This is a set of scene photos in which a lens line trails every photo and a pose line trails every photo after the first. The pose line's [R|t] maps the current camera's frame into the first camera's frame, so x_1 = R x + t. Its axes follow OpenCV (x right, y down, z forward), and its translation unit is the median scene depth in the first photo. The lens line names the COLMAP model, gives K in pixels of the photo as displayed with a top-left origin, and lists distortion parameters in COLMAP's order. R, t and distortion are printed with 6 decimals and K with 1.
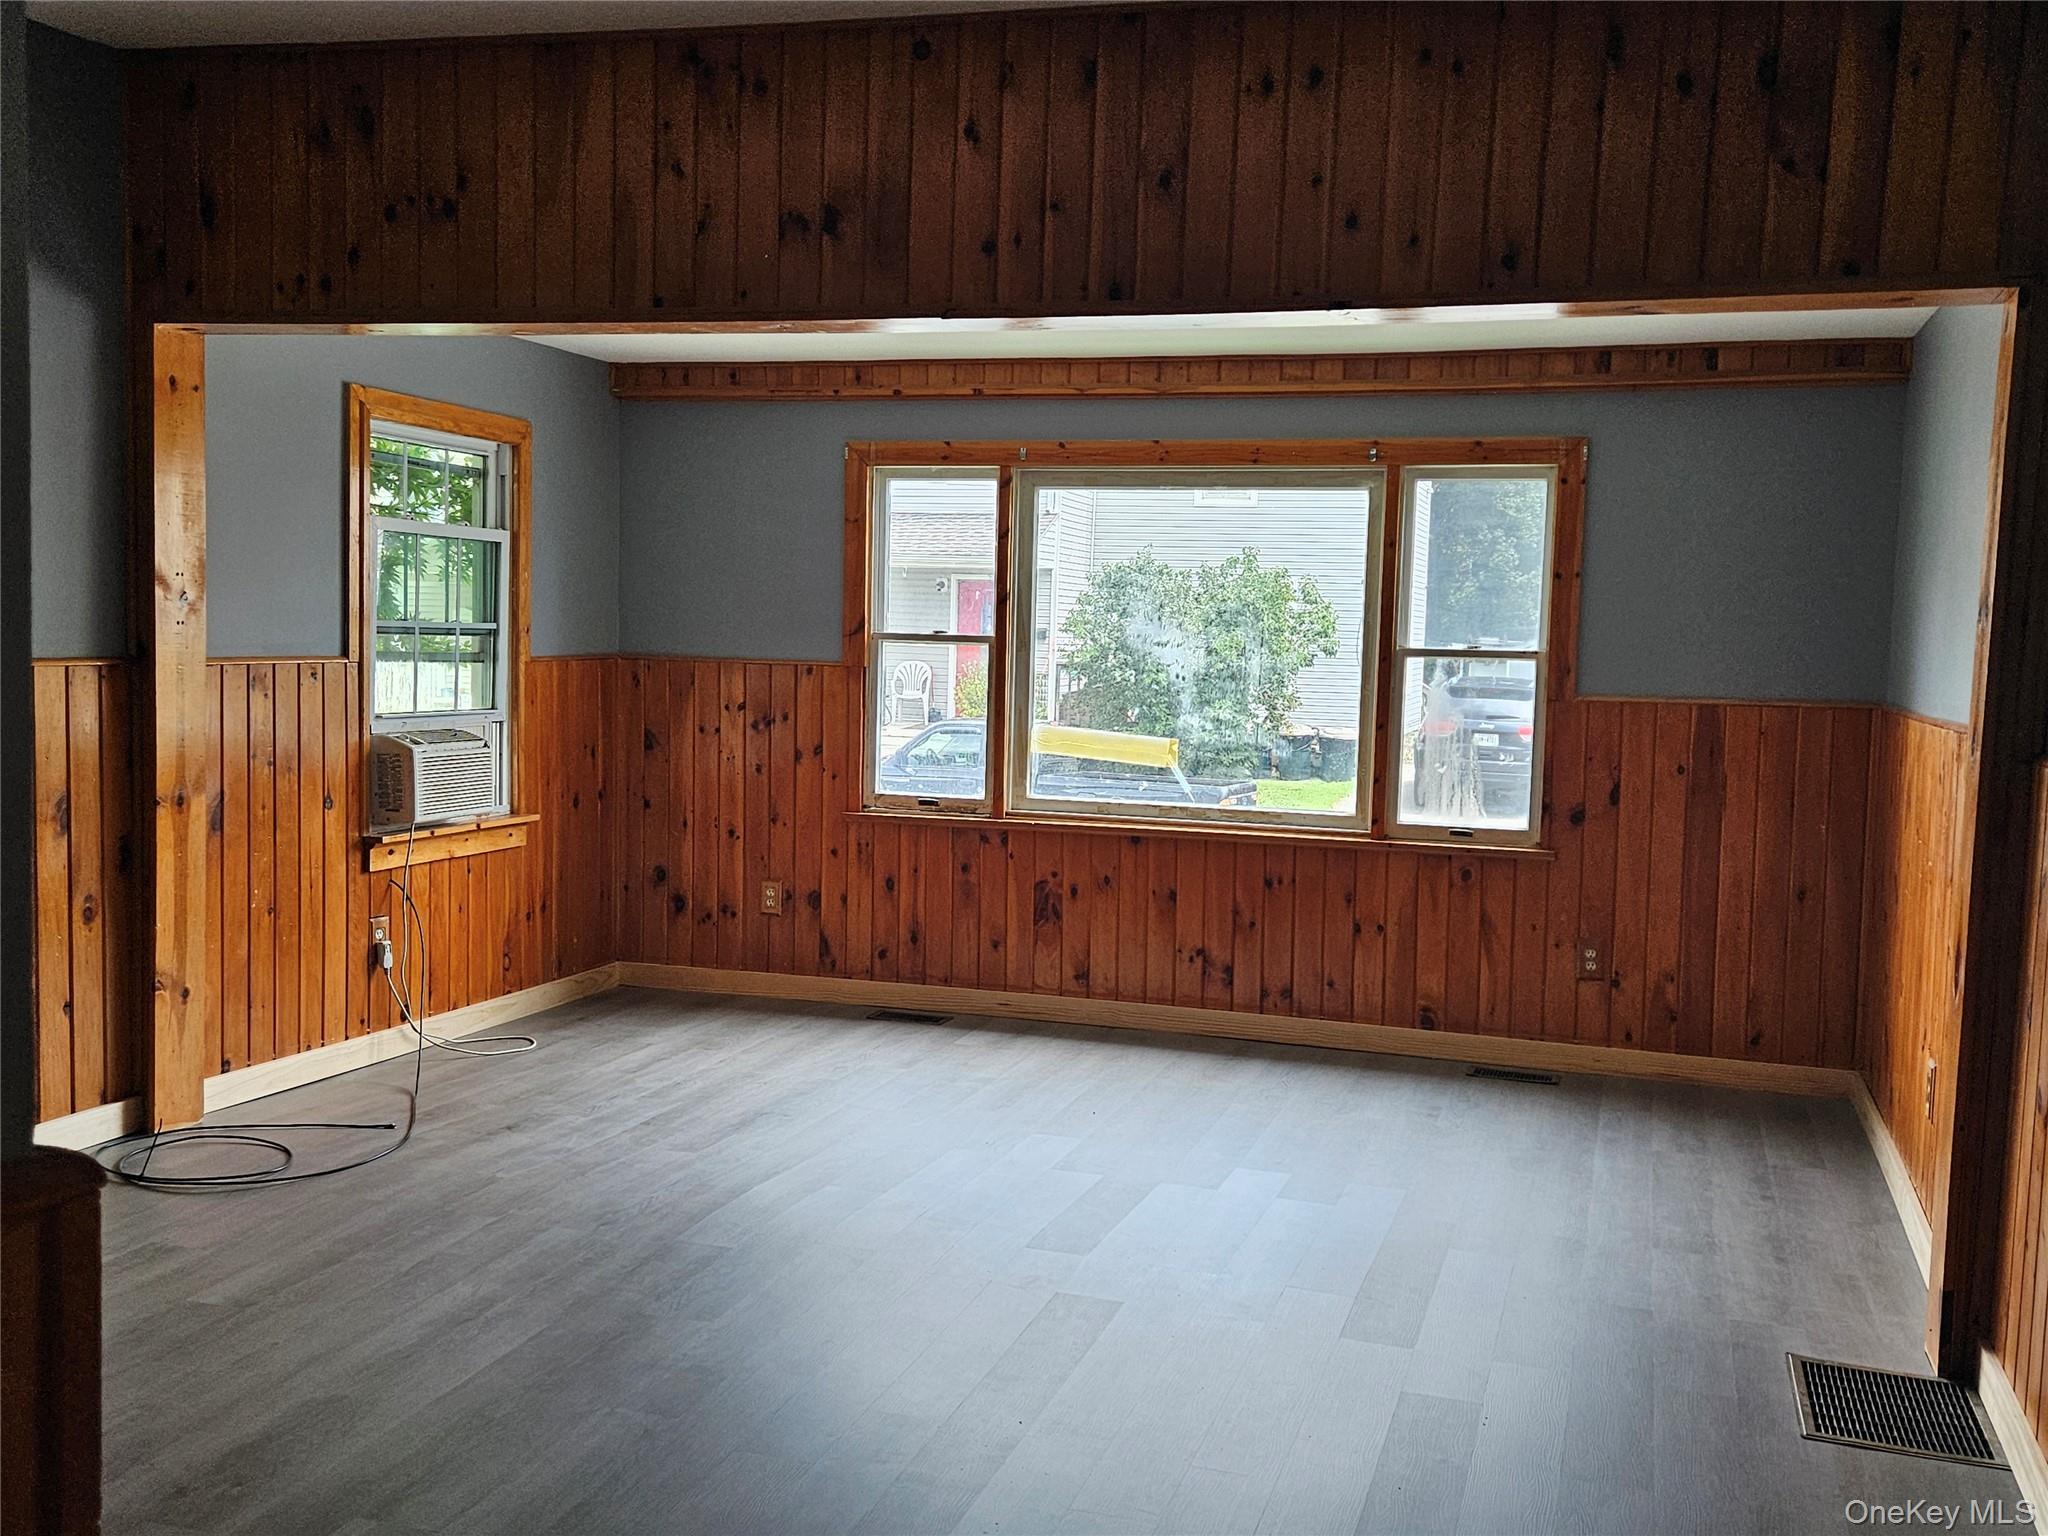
lens RADIAL K [[1941.4, 0, 1022.4], [0, 1941.4, 768.4], [0, 0, 1]] dist [0.070977, 0.000000]
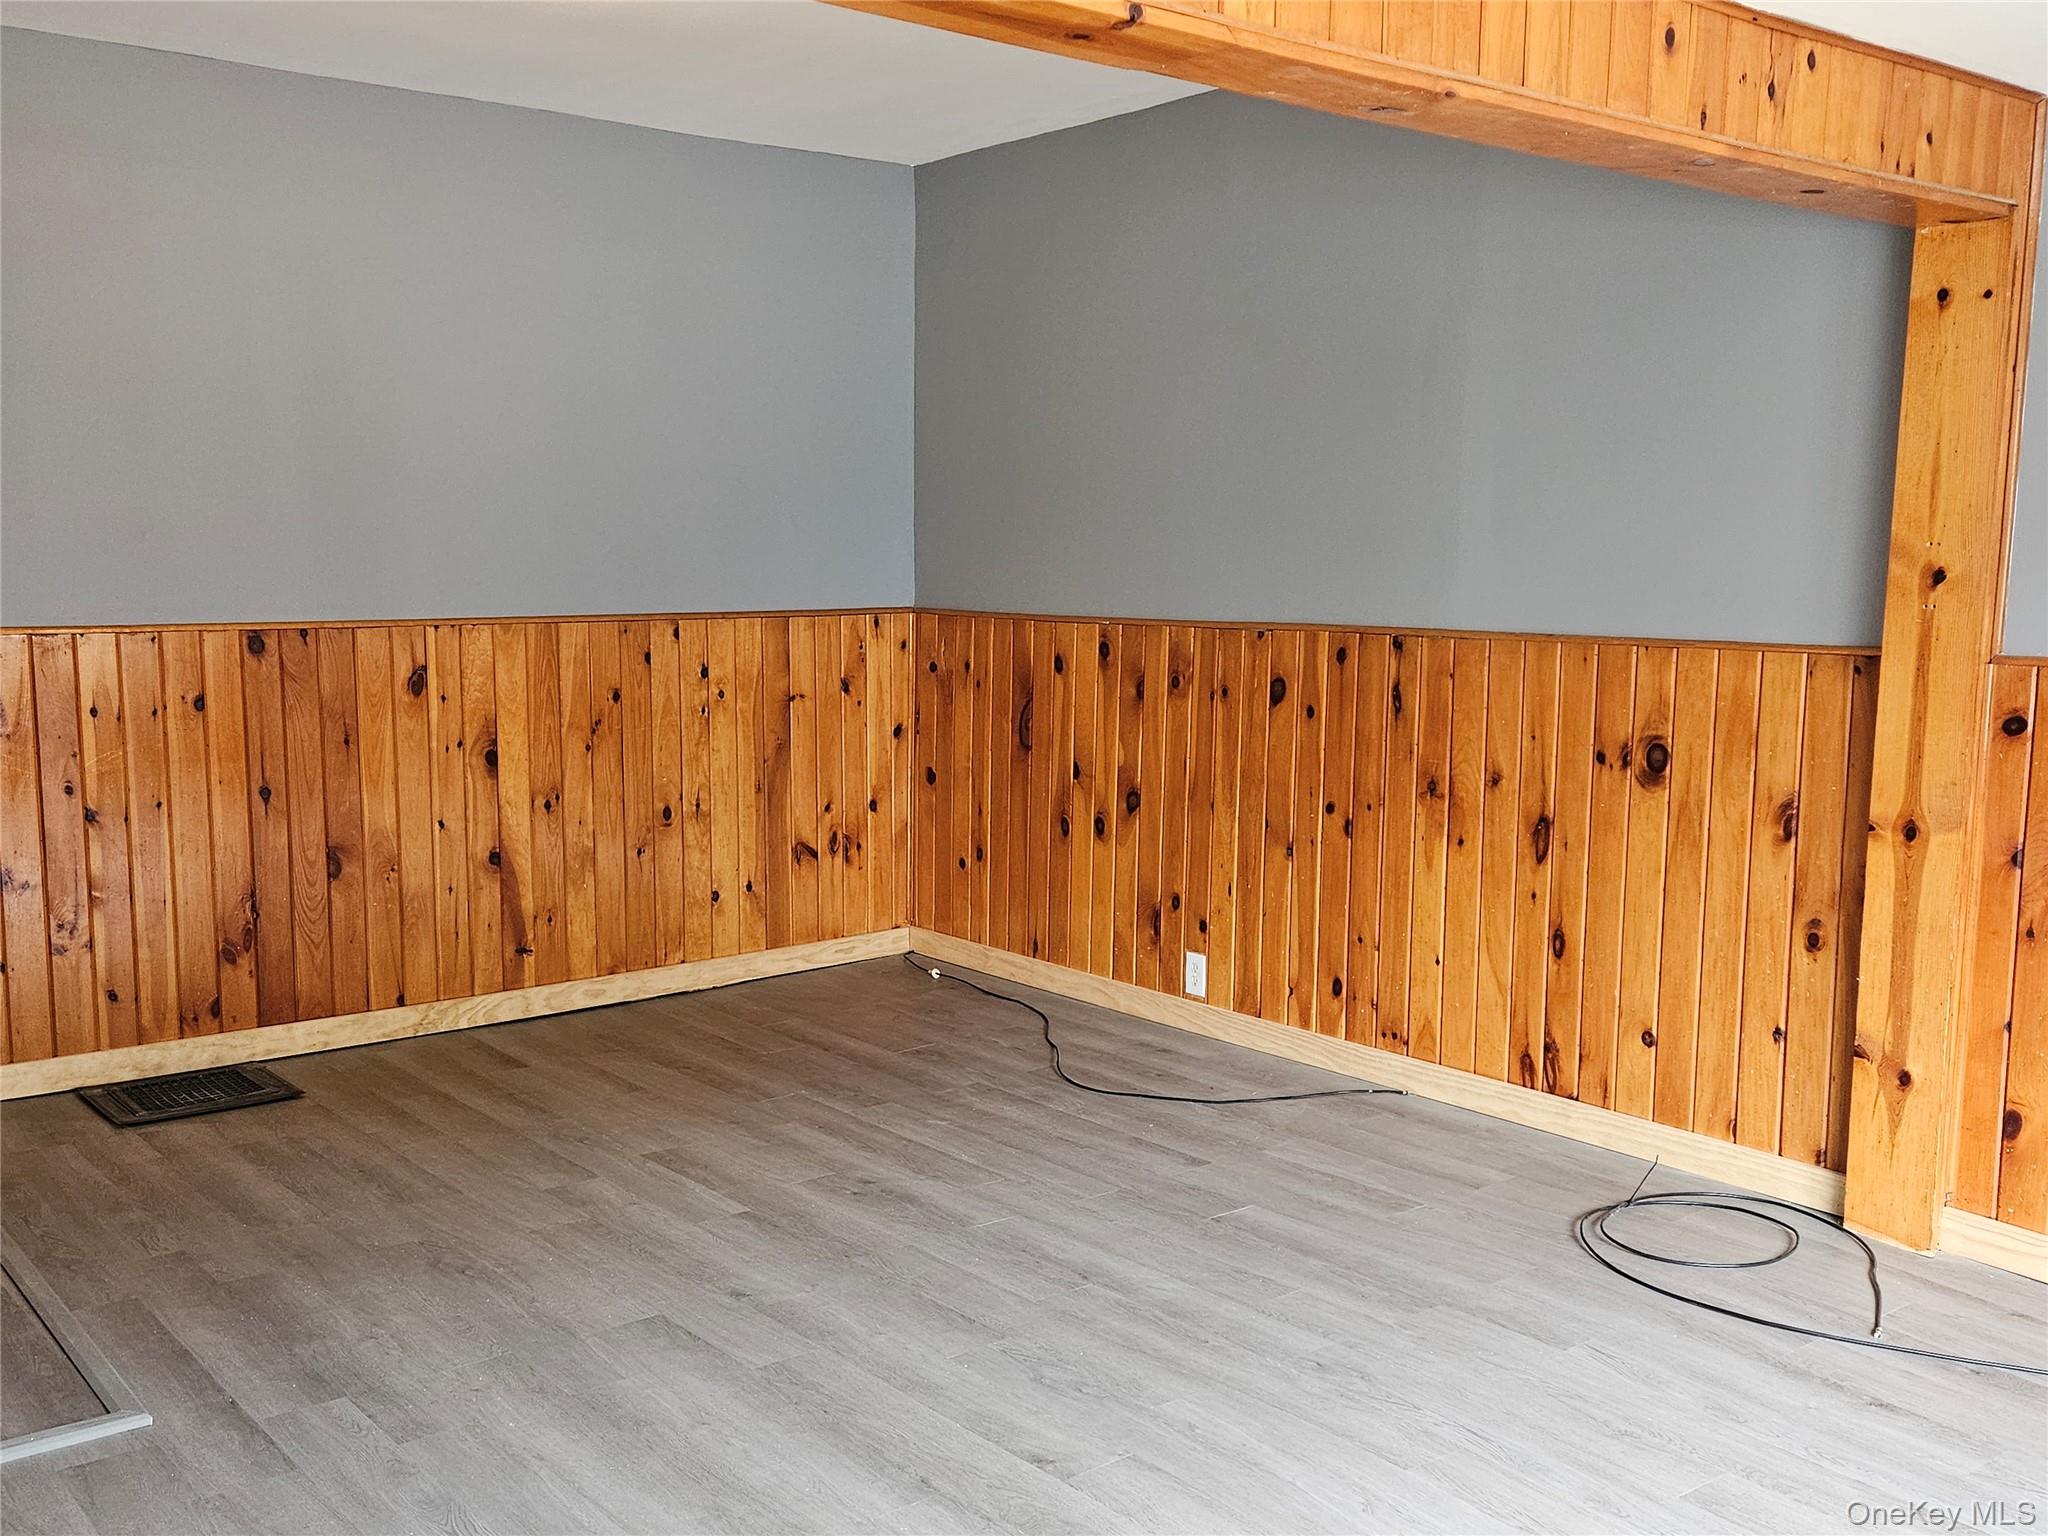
lens RADIAL K [[1941.4, 0, 1020.4], [0, 1941.4, 775.4], [0, 0, 1]] dist [0.070977, 0.000000]
pose [[-0.555650, 0.055803, -0.829542, 0.475735], [-0.088695, 0.988073, 0.125877, -0.083139], [0.826672, 0.143519, -0.544073, 1.278686]]
